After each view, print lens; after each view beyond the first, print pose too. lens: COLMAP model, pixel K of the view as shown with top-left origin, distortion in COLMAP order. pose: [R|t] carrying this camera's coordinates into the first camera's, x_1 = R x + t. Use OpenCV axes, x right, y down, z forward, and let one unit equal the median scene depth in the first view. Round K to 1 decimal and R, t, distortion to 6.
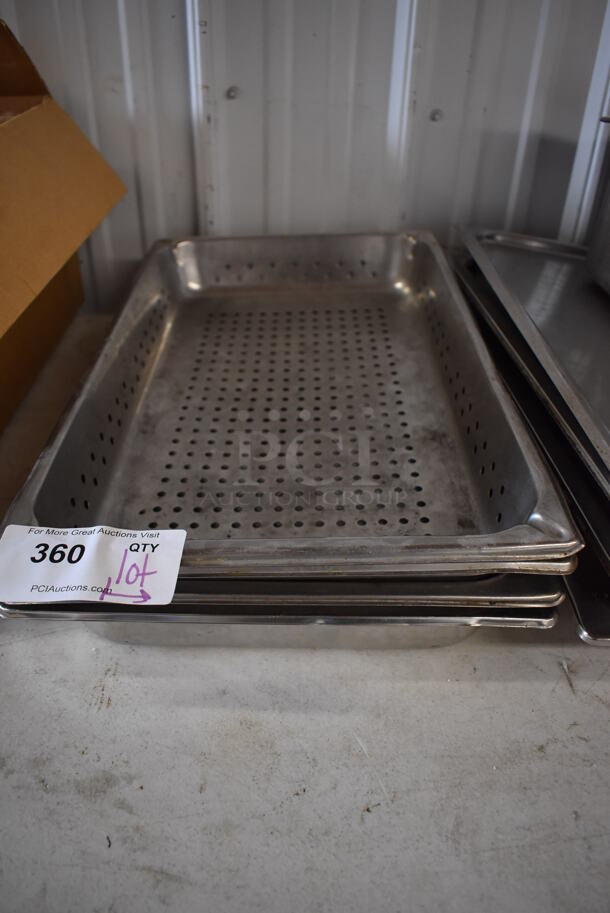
lens RADIAL K [[696.7, 0, 300.0], [0, 696.7, 445.8], [0, 0, 1]] dist [-0.094011, 0.007070]
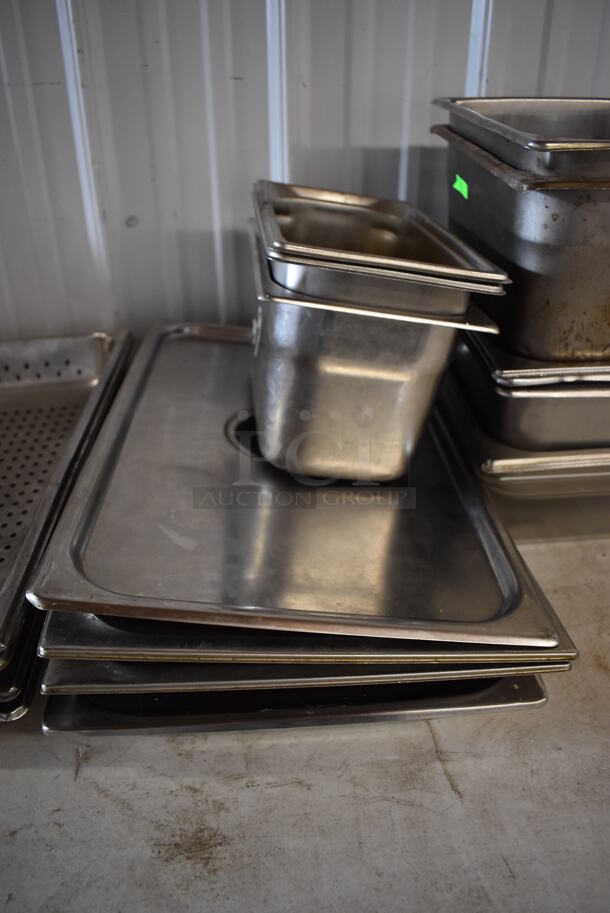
lens RADIAL K [[696.7, 0, 300.0], [0, 696.7, 445.8], [0, 0, 1]] dist [-0.094011, 0.007070]
pose [[0.997680, -0.057382, 0.036624, 0.430282], [0.060188, 0.994914, -0.080763, -0.030161], [-0.031803, 0.082780, 0.996060, -0.066424]]
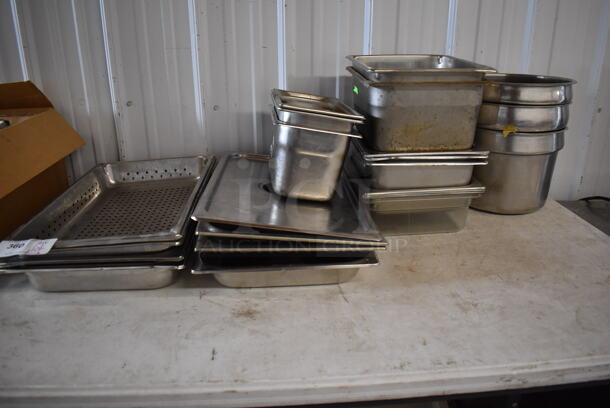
lens RADIAL K [[465.5, 0, 305.0], [0, 465.5, 204.0], [0, 0, 1]] dist [-0.094011, 0.007070]
pose [[0.997057, -0.048597, 0.059296, 0.423698], [0.061579, 0.968370, -0.241803, 0.270202], [-0.045669, 0.244742, 0.968512, -0.541275]]
